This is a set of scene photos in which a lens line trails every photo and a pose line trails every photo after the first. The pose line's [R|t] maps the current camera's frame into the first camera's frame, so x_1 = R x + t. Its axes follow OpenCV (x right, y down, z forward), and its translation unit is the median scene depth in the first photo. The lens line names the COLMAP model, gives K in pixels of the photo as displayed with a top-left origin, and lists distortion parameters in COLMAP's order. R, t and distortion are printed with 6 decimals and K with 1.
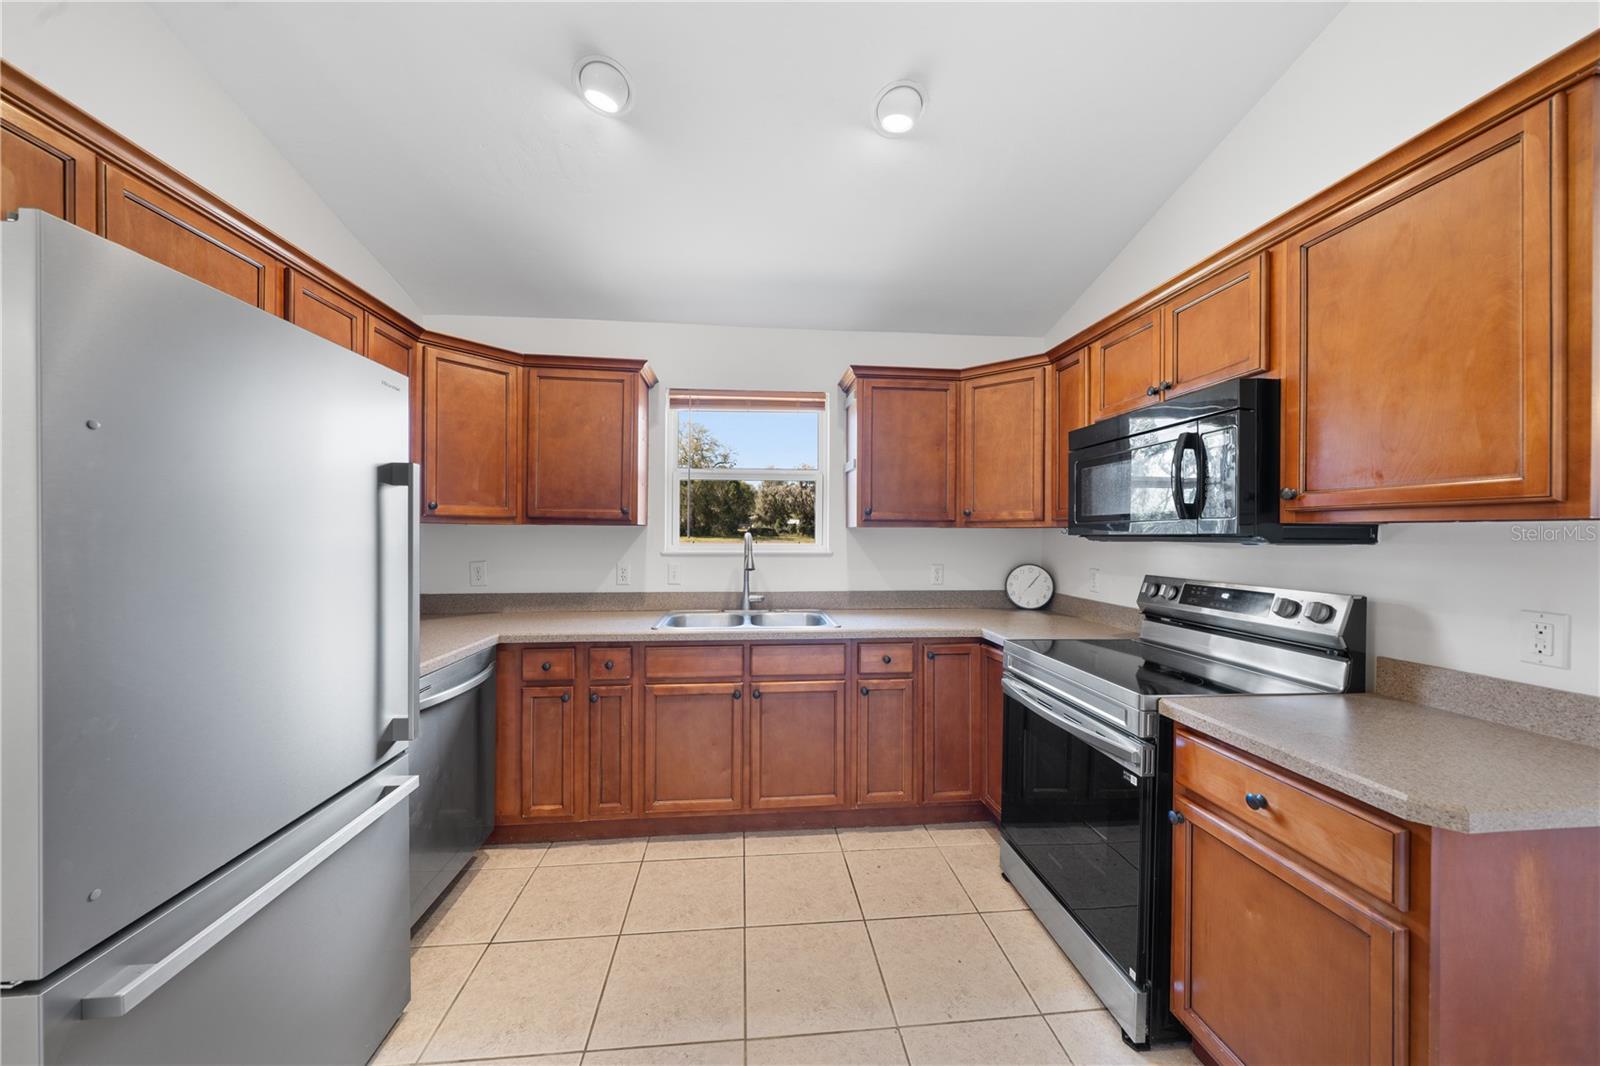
lens RADIAL K [[552.4, 0, 791.4], [0, 552.4, 532.5], [0, 0, 1]] dist [-0.002109, -0.000608]
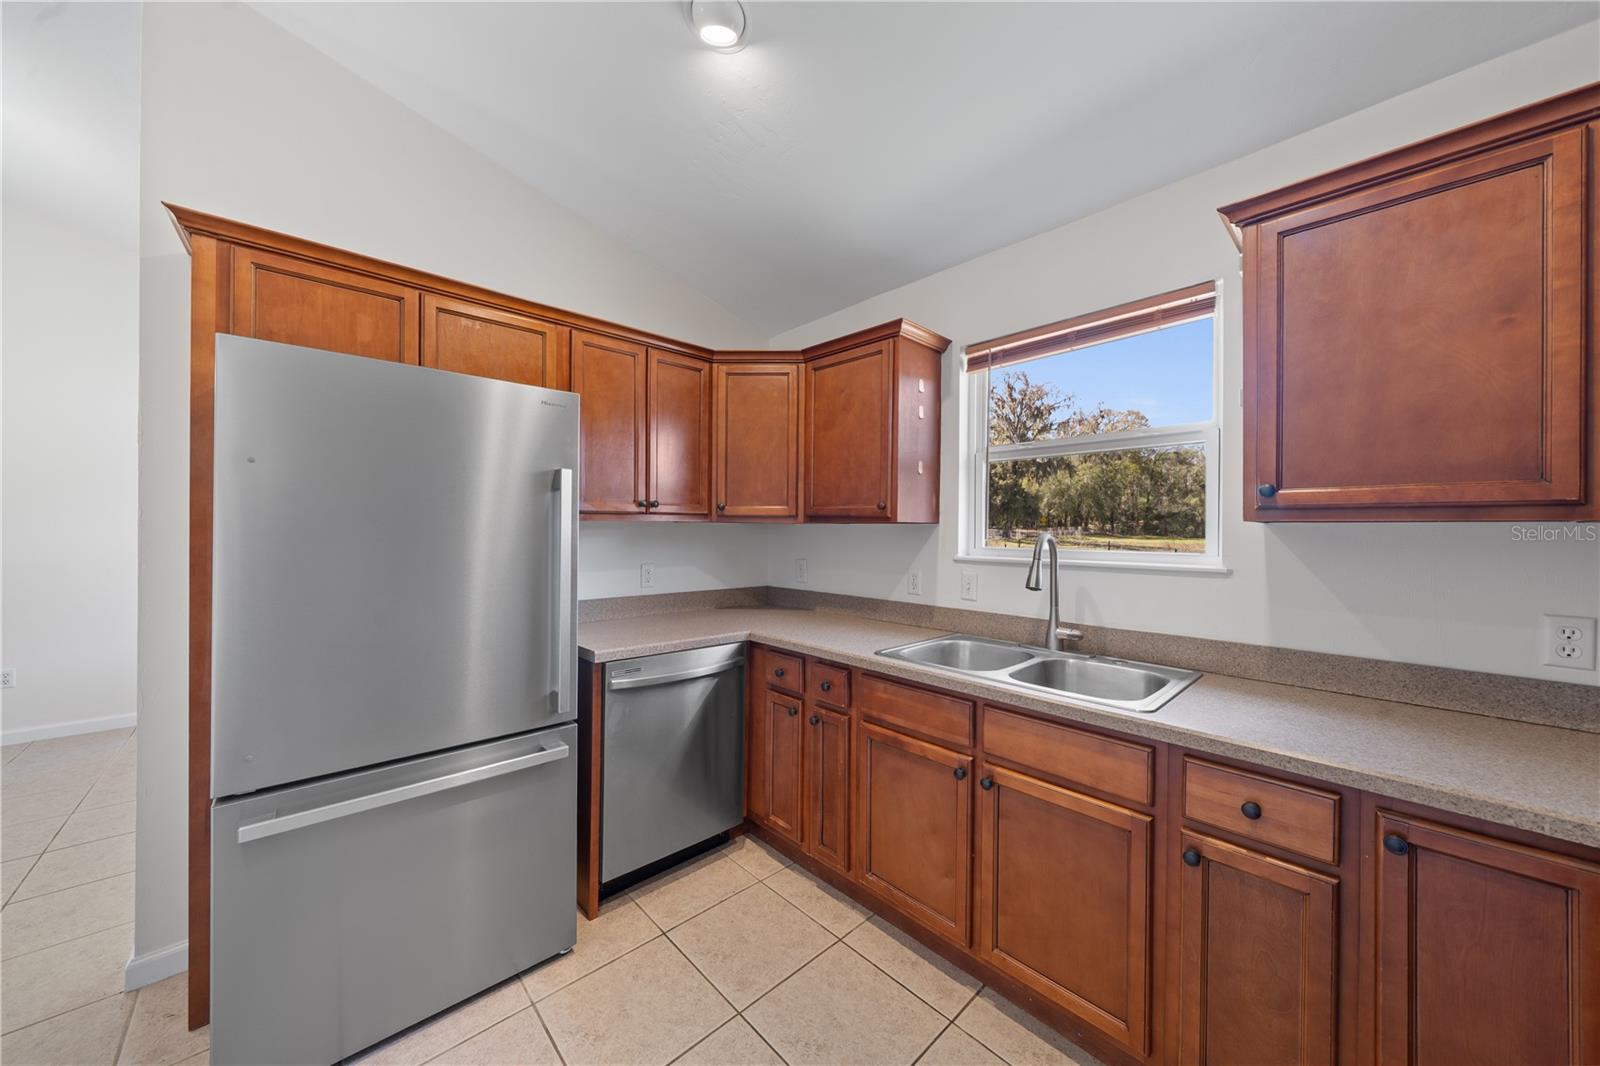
lens RADIAL K [[552.4, 0, 829.9], [0, 552.4, 528.1], [0, 0, 1]] dist [-0.002109, -0.000608]
pose [[0.608359, -0.003144, -0.793656, 0.323047], [-0.004500, 0.999962, -0.007411, 0.001089], [0.793649, 0.008081, 0.608322, 0.440496]]
